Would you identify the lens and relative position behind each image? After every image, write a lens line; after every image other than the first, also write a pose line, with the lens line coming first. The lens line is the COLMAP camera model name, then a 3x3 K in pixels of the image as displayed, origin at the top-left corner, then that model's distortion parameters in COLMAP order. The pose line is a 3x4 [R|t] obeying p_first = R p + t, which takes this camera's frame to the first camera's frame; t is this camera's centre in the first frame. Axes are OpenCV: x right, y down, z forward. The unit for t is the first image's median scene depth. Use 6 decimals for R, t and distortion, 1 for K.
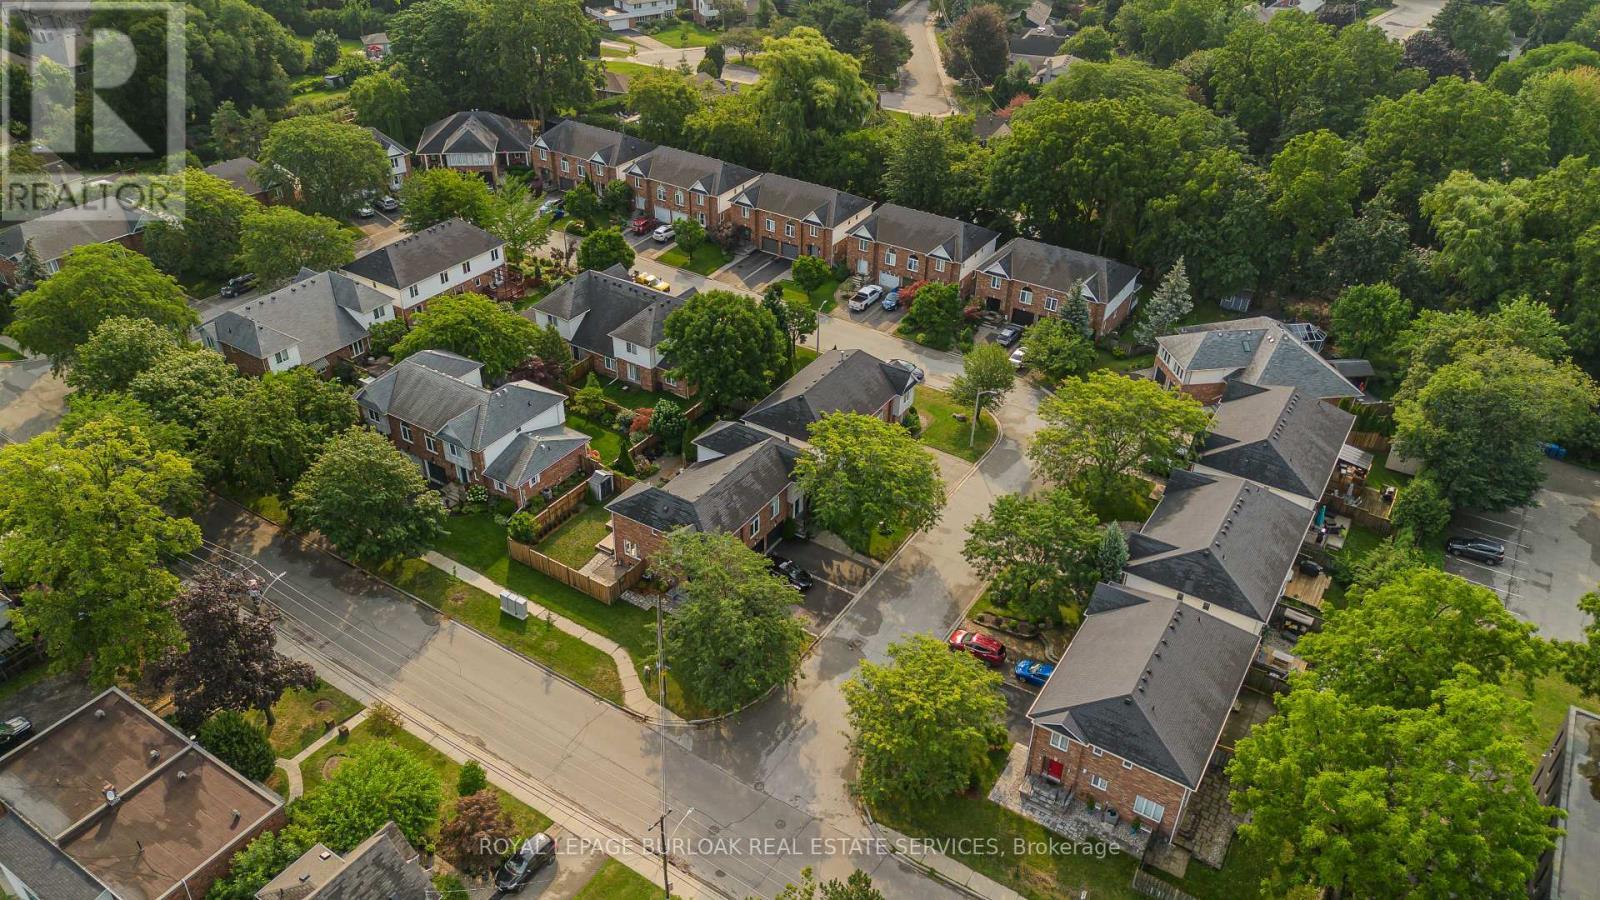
lens RADIAL K [[1110.3, 0, 734.7], [0, 1110.3, 482.8], [0, 0, 1]] dist [0.034597, -0.000101]
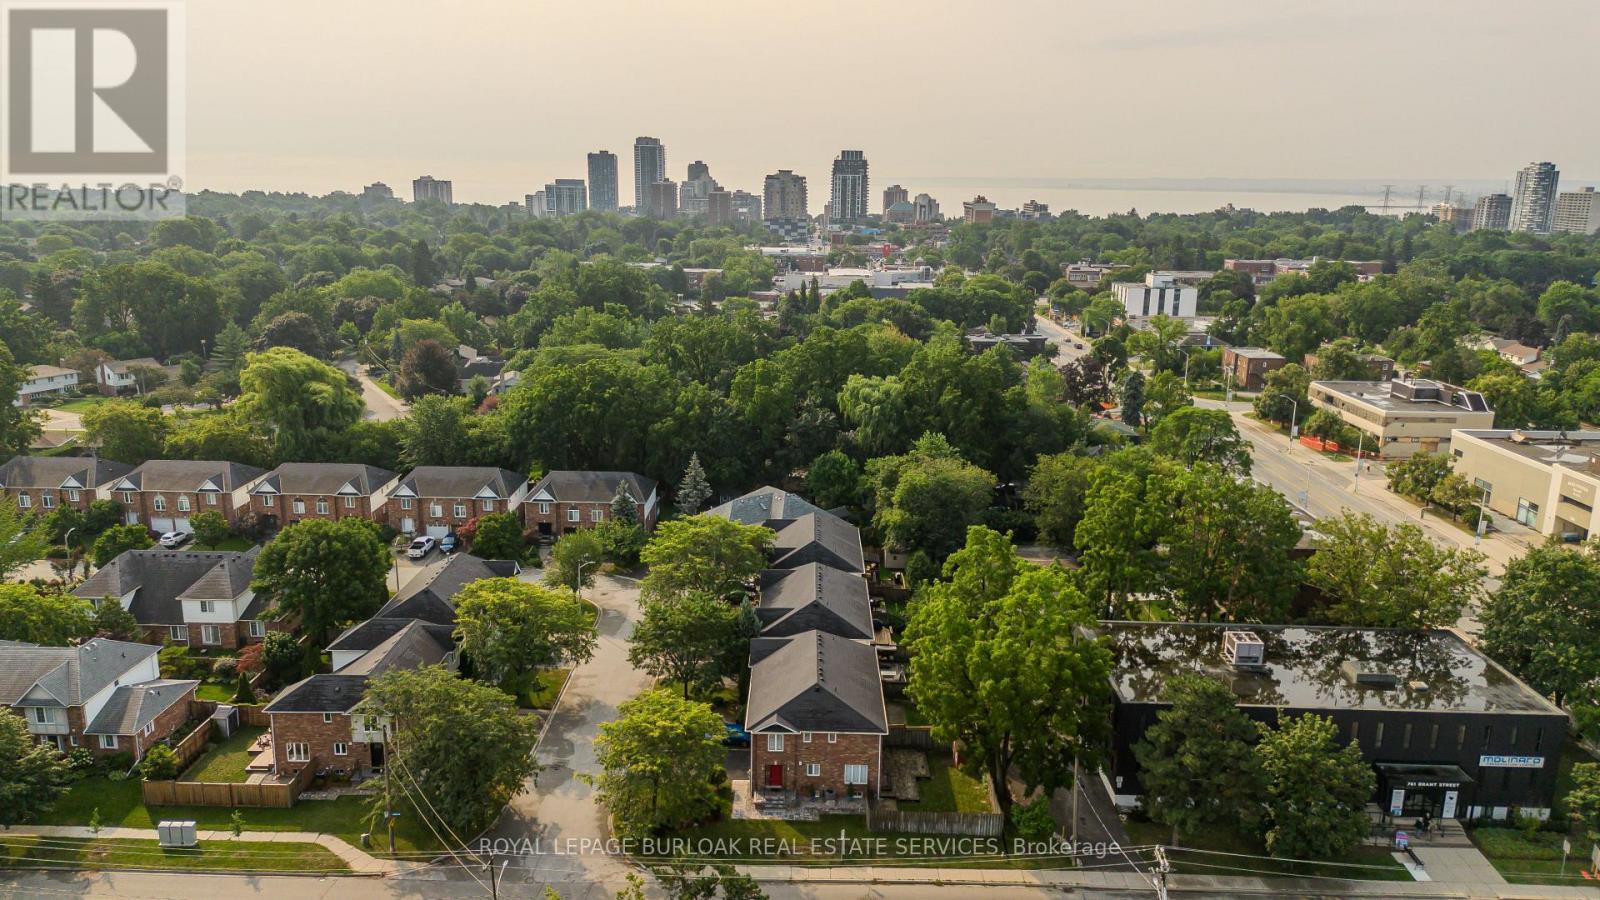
lens RADIAL K [[1143.4, 0, 800.0], [0, 1143.4, 450.0], [0, 0, 1]] dist [-0.033201, -0.002223]
pose [[0.832419, -0.103950, 0.544310, -0.196002], [0.290973, 0.917935, -0.269684, 0.174376], [-0.471608, 0.382870, 0.794353, -0.059283]]
